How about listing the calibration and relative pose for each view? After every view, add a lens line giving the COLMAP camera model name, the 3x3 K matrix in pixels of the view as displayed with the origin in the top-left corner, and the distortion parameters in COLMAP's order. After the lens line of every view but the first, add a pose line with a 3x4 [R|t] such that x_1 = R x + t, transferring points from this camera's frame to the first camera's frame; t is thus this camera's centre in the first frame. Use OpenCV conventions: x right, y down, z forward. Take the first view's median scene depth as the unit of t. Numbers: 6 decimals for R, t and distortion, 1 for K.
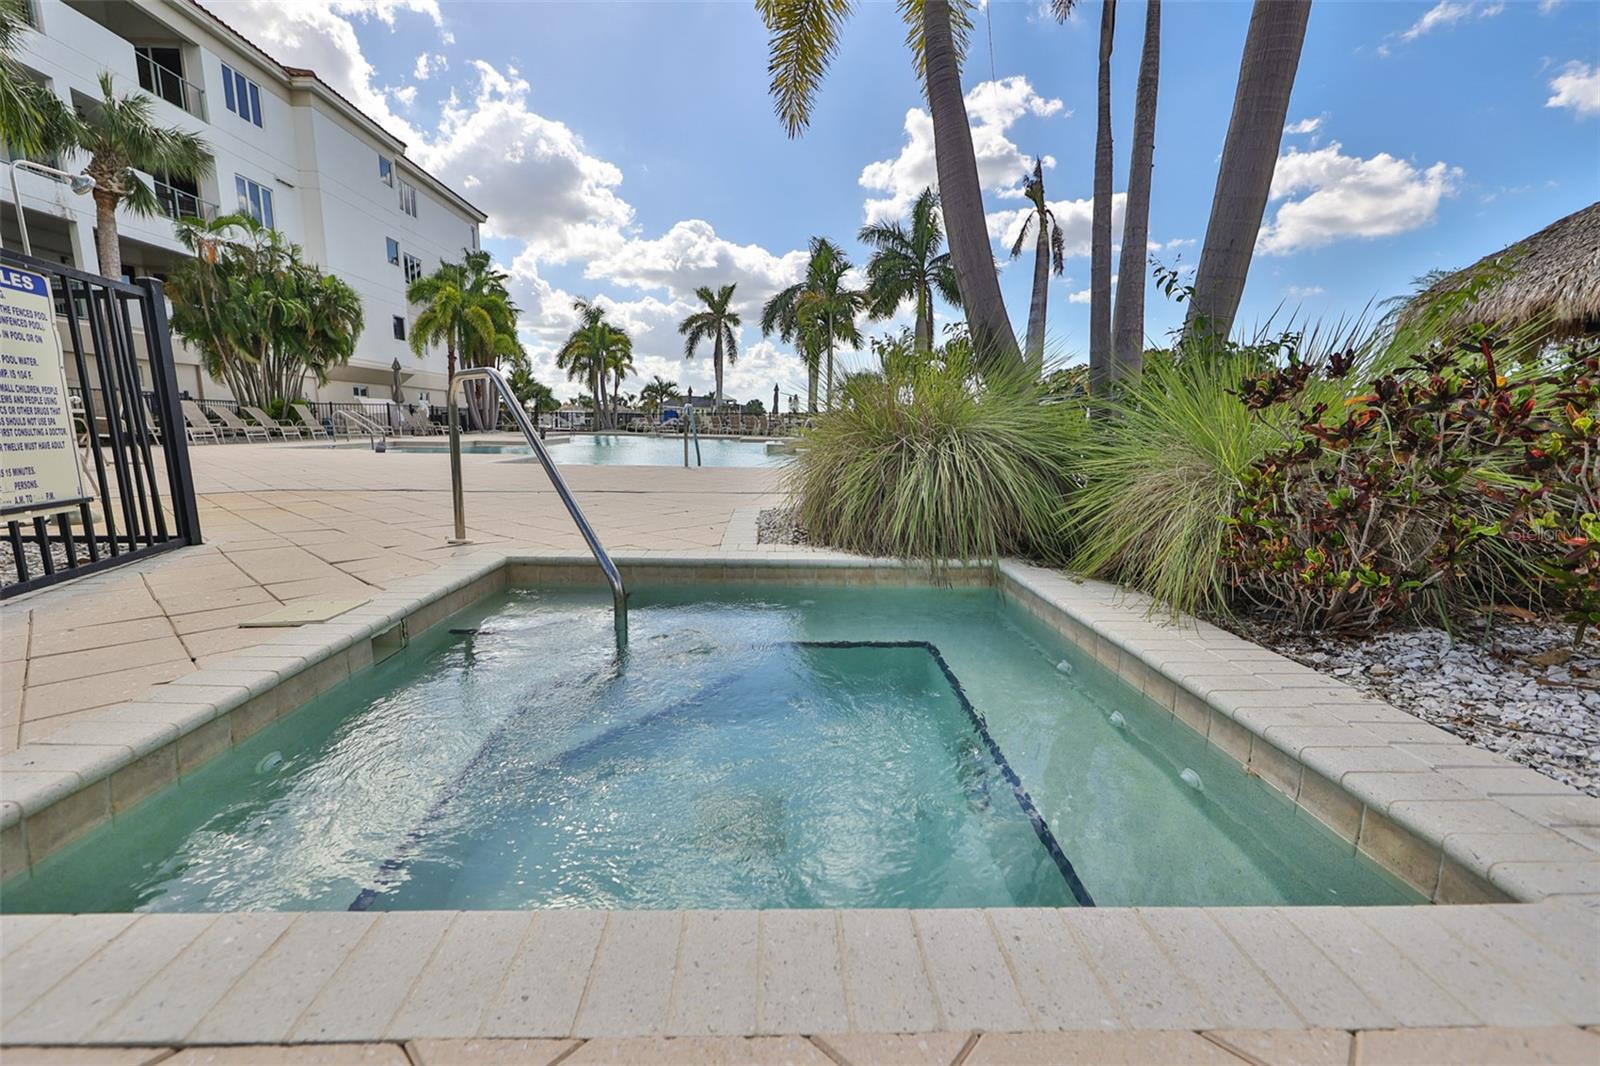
lens RADIAL K [[659.7, 0, 800.0], [0, 659.7, 533.0], [0, 0, 1]] dist [0.001275, 0.000137]
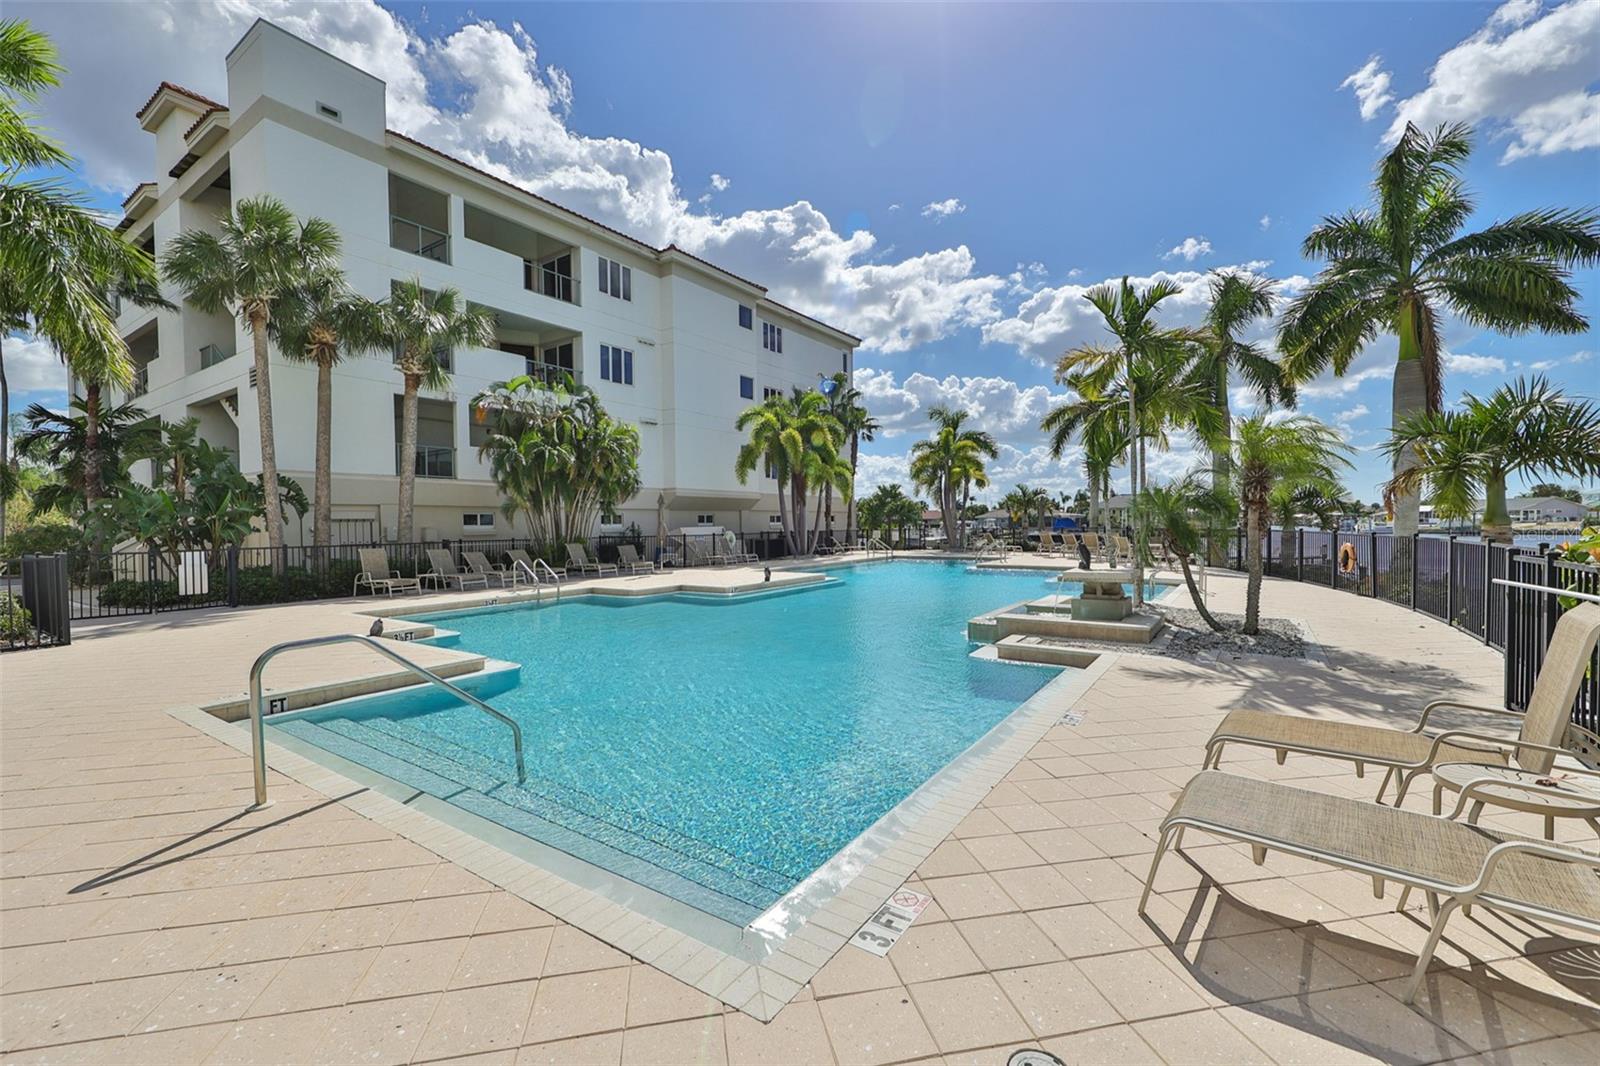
lens RADIAL K [[659.7, 0, 800.0], [0, 659.7, 533.0], [0, 0, 1]] dist [0.001275, 0.000137]
pose [[0.788995, -0.010212, -0.614315, 0.120503], [-0.081268, 0.989342, -0.120822, -0.083357], [0.609001, 0.145252, 0.779756, 0.298908]]
